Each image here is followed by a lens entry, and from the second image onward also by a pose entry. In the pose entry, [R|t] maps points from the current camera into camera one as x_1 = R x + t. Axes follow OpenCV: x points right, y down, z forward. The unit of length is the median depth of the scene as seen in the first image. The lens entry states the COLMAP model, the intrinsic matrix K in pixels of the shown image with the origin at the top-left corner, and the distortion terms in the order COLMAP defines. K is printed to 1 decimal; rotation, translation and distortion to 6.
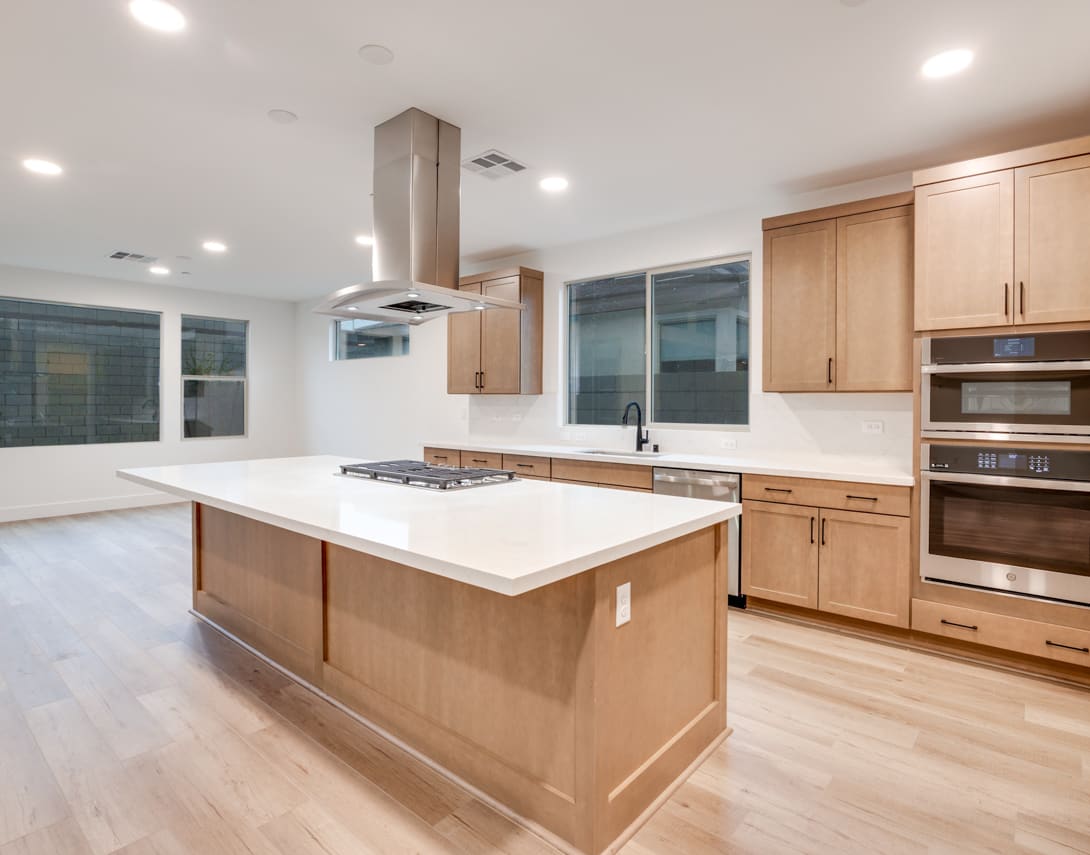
lens RADIAL K [[590.1, 0, 548.9], [0, 590.1, 402.8], [0, 0, 1]] dist [-0.021720, 0.005013]
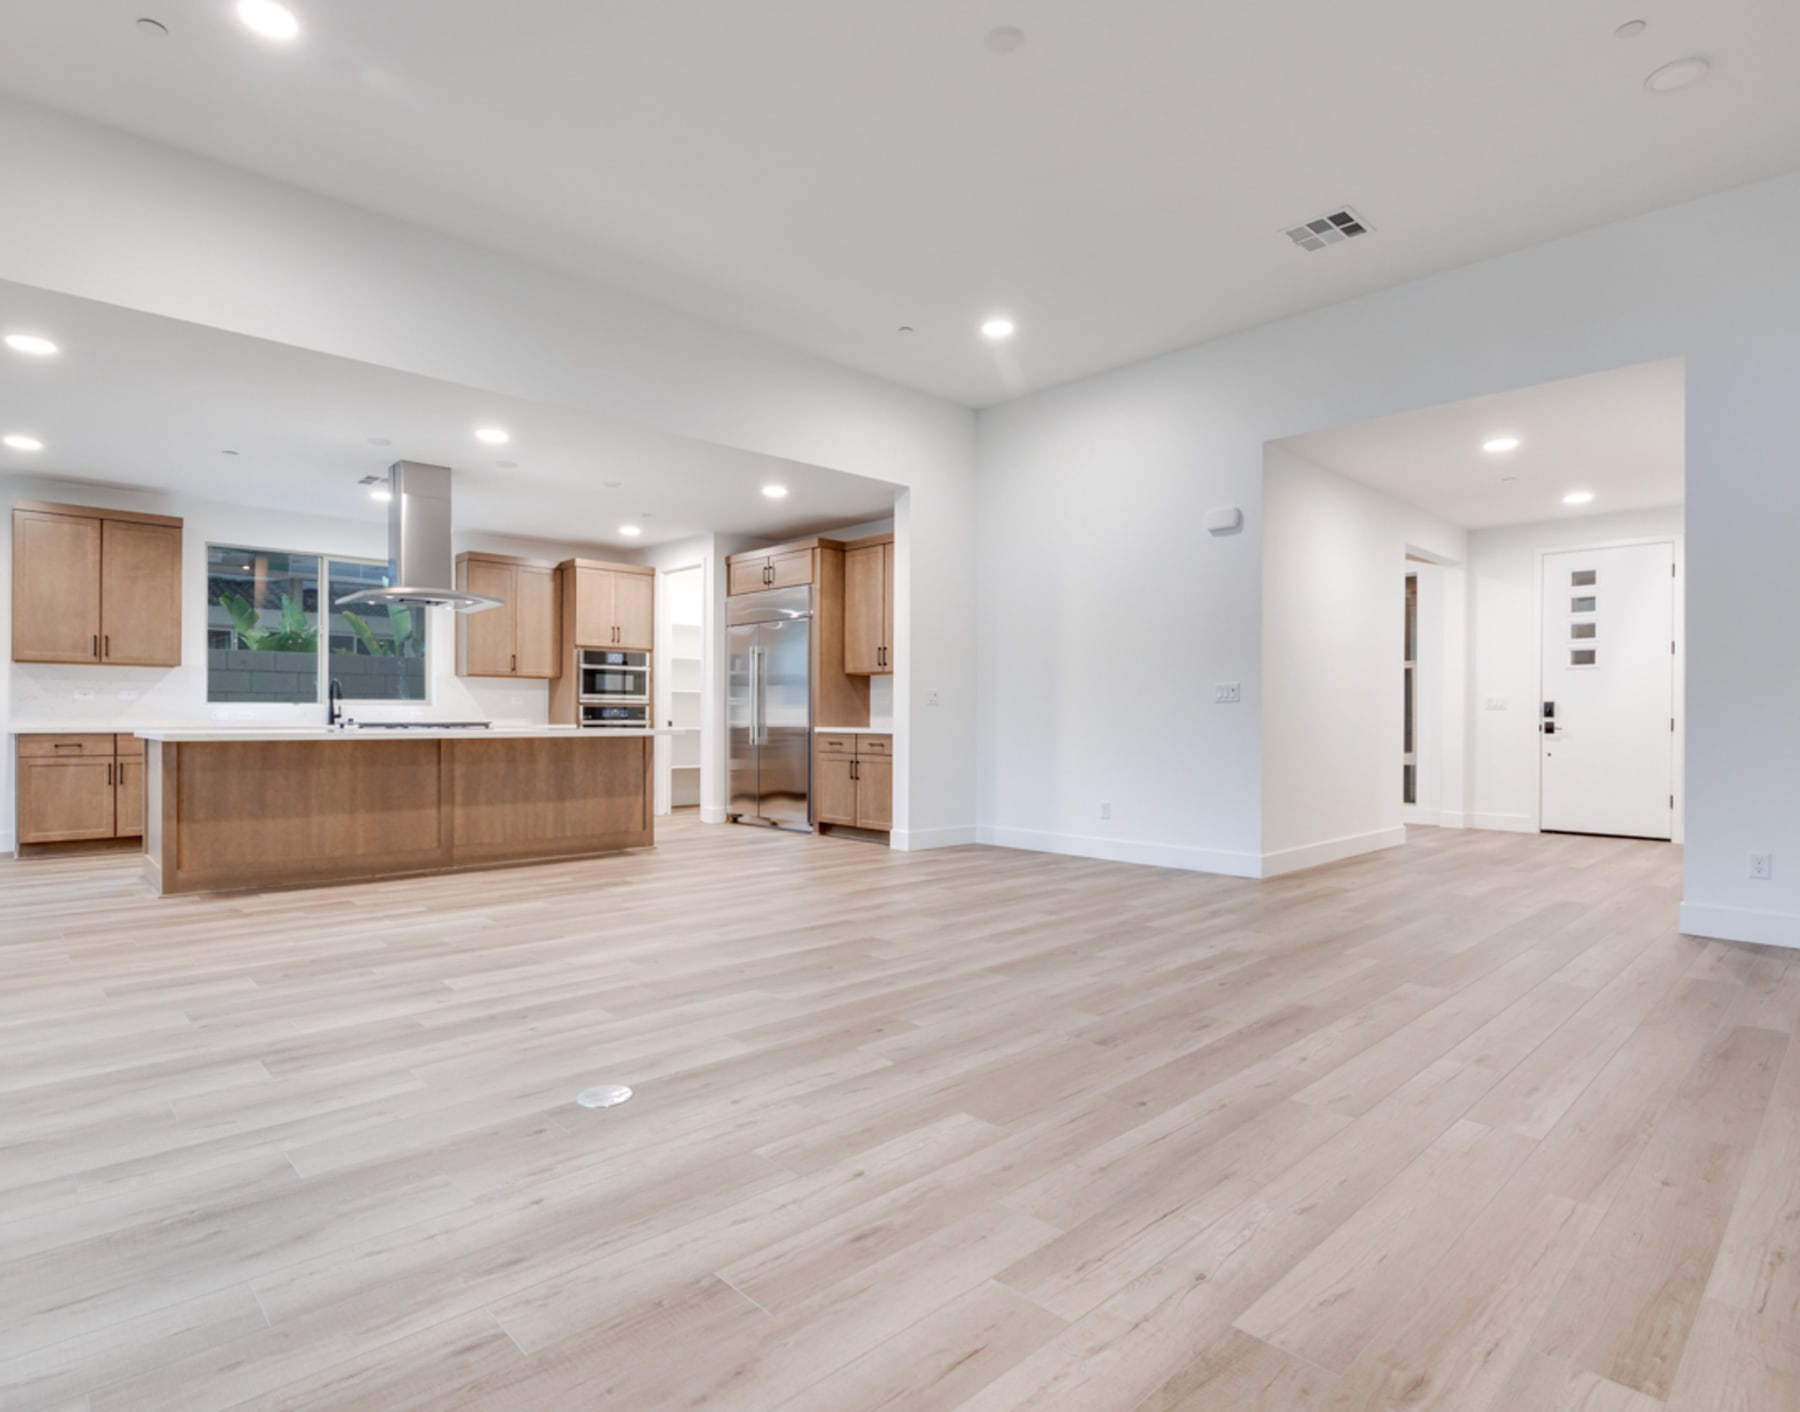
lens RADIAL K [[974.5, 0, 870.6], [0, 974.5, 722.4], [0, 0, 1]] dist [-0.021720, 0.005013]
pose [[0.117664, -0.007824, 0.993023, -2.229135], [-0.001025, 0.999967, 0.008000, 0.092018], [-0.993053, -0.001959, 0.117652, -0.271637]]
